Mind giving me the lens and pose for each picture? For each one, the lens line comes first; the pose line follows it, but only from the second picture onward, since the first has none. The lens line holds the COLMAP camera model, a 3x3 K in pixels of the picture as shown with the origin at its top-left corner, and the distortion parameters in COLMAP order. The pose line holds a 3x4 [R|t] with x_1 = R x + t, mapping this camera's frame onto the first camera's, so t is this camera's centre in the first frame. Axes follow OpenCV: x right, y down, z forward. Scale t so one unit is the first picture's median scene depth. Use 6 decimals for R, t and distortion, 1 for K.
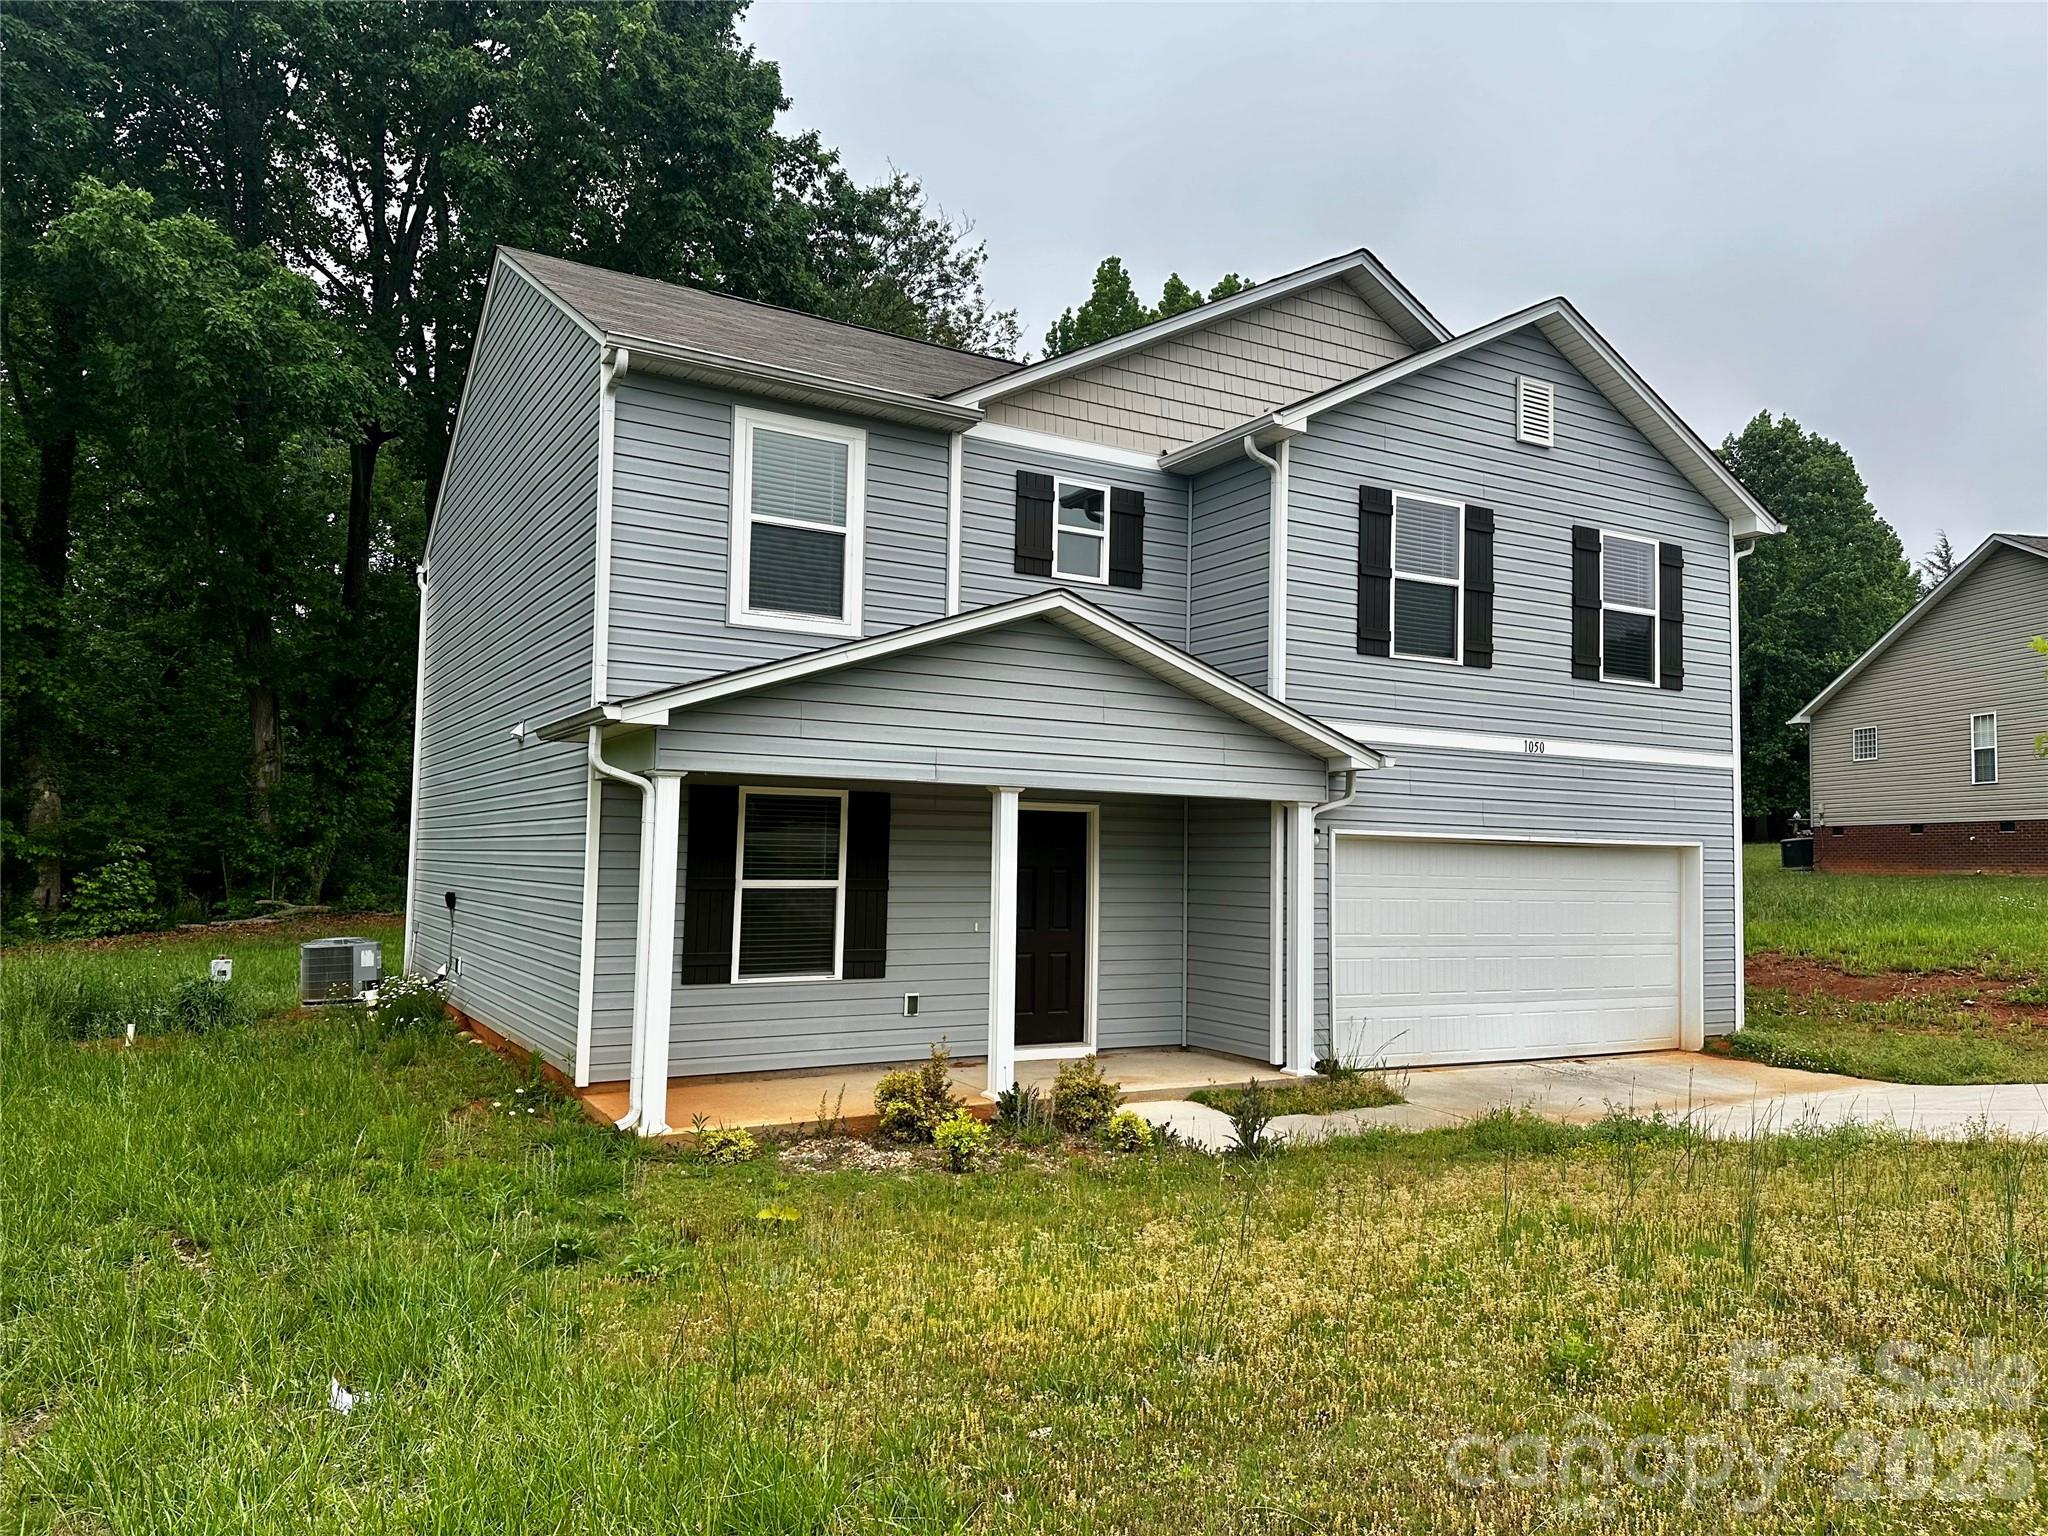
lens RADIAL K [[1439.6, 0, 1021.4], [0, 1439.6, 777.0], [0, 0, 1]] dist [0.080146, -0.002541]
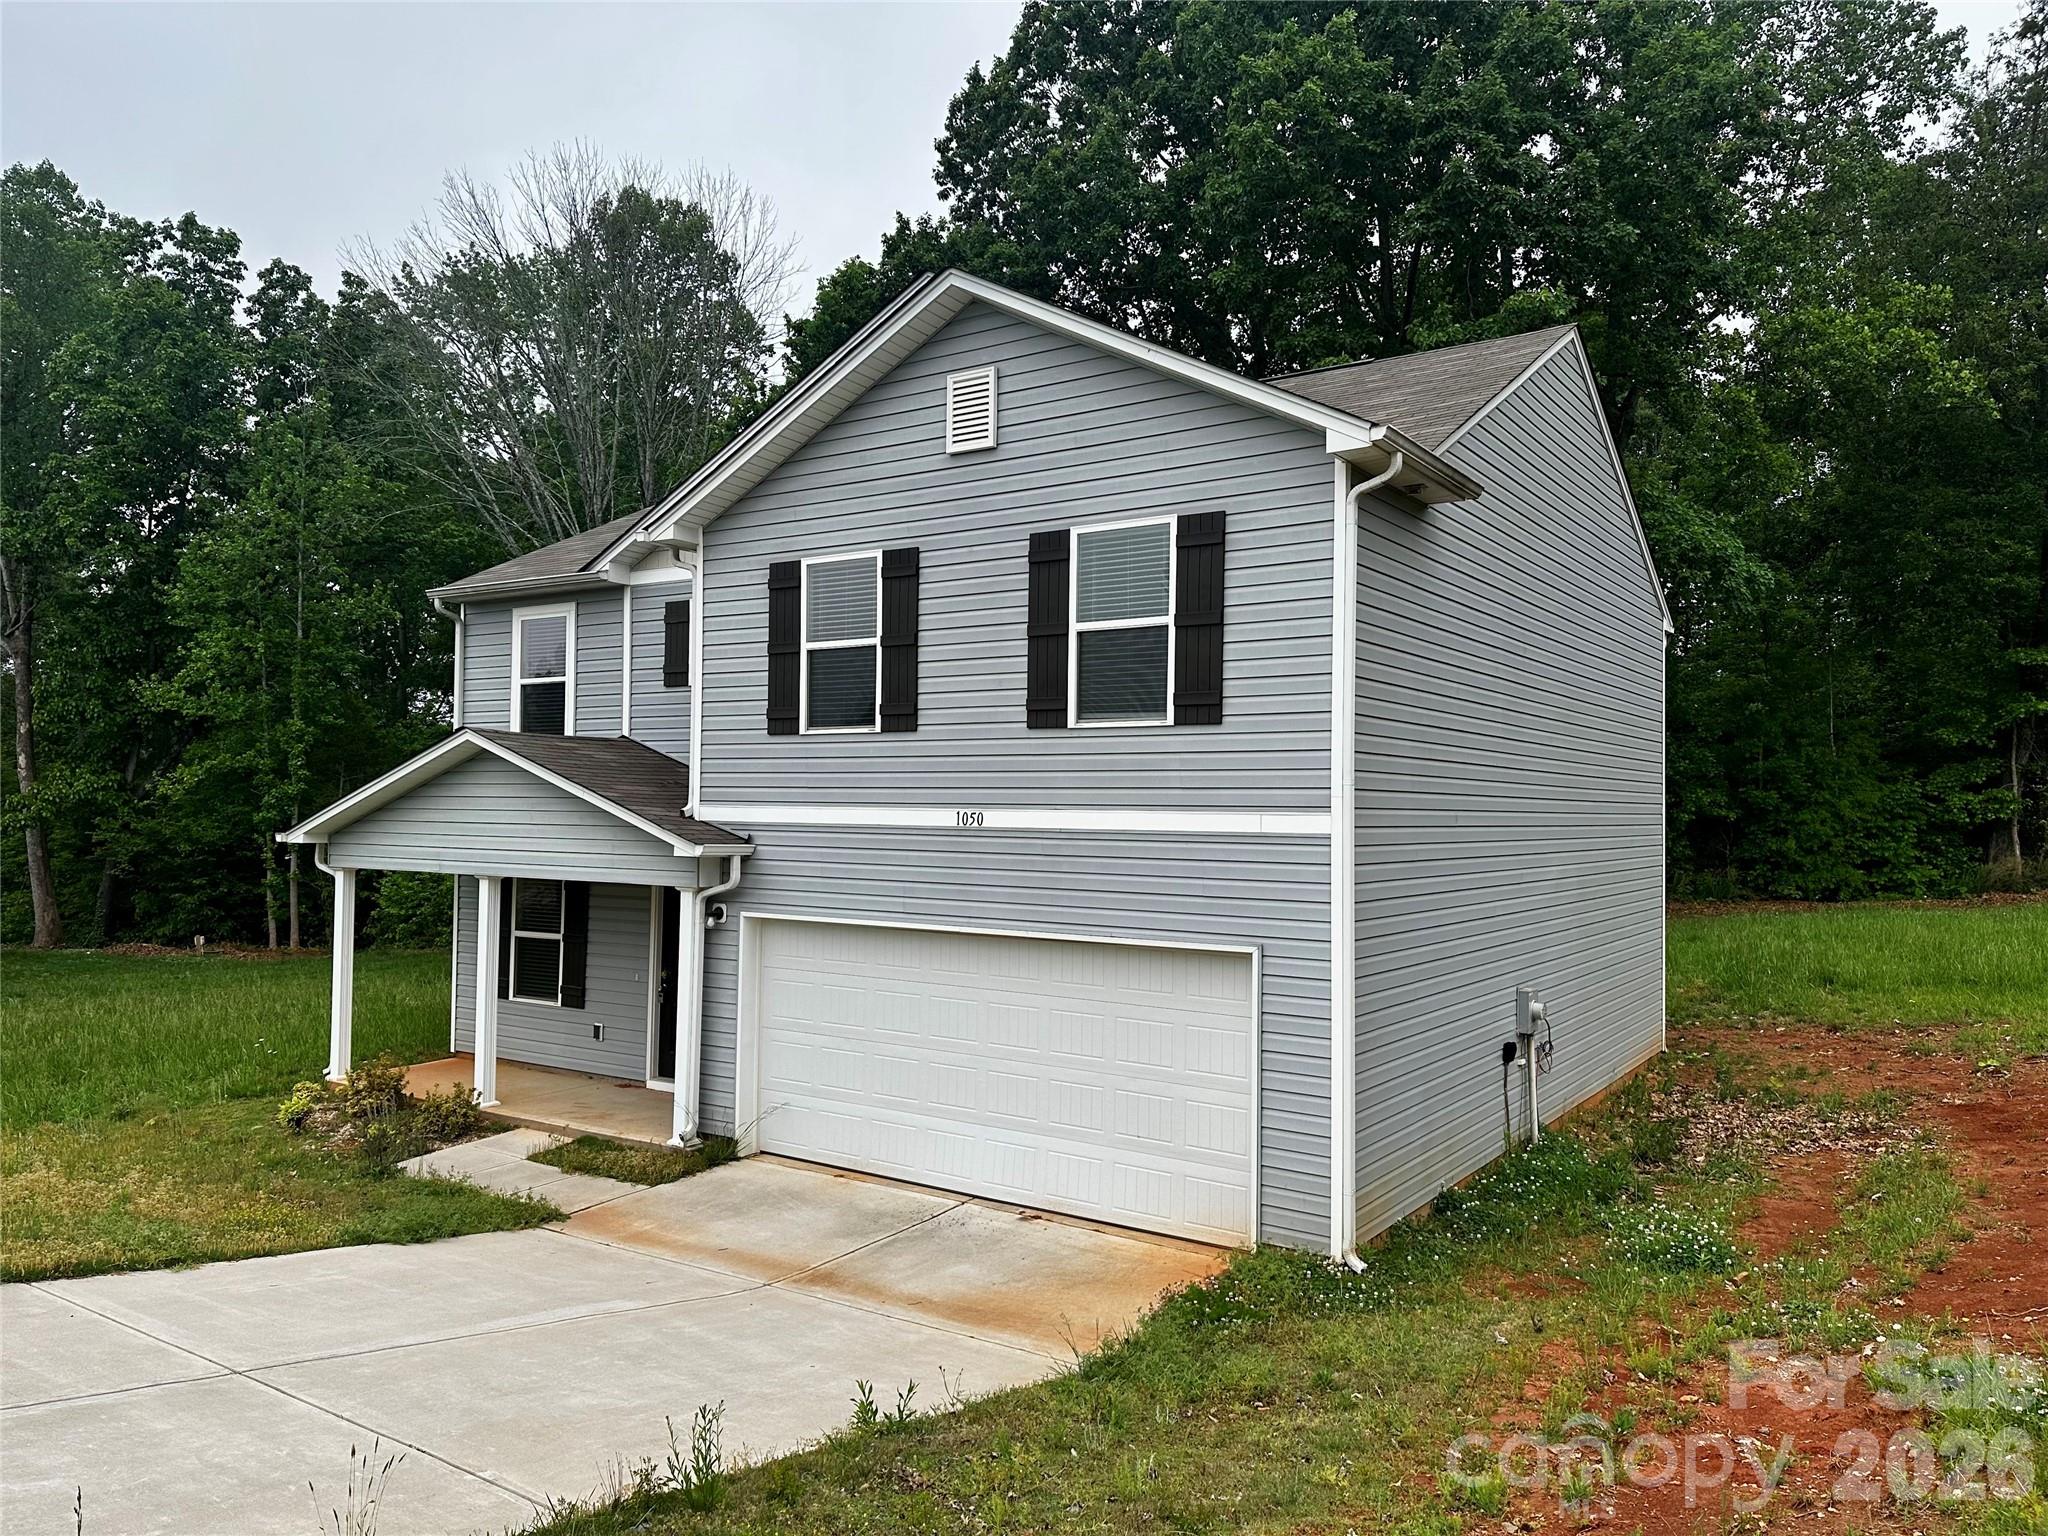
lens RADIAL K [[1439.6, 0, 1020.3], [0, 1439.6, 761.4], [0, 0, 1]] dist [0.080146, -0.002541]
pose [[0.427818, -0.042138, -0.902882, 1.145527], [0.049997, 0.998487, -0.022910, -0.034265], [0.902481, -0.035340, 0.429277, 0.698141]]
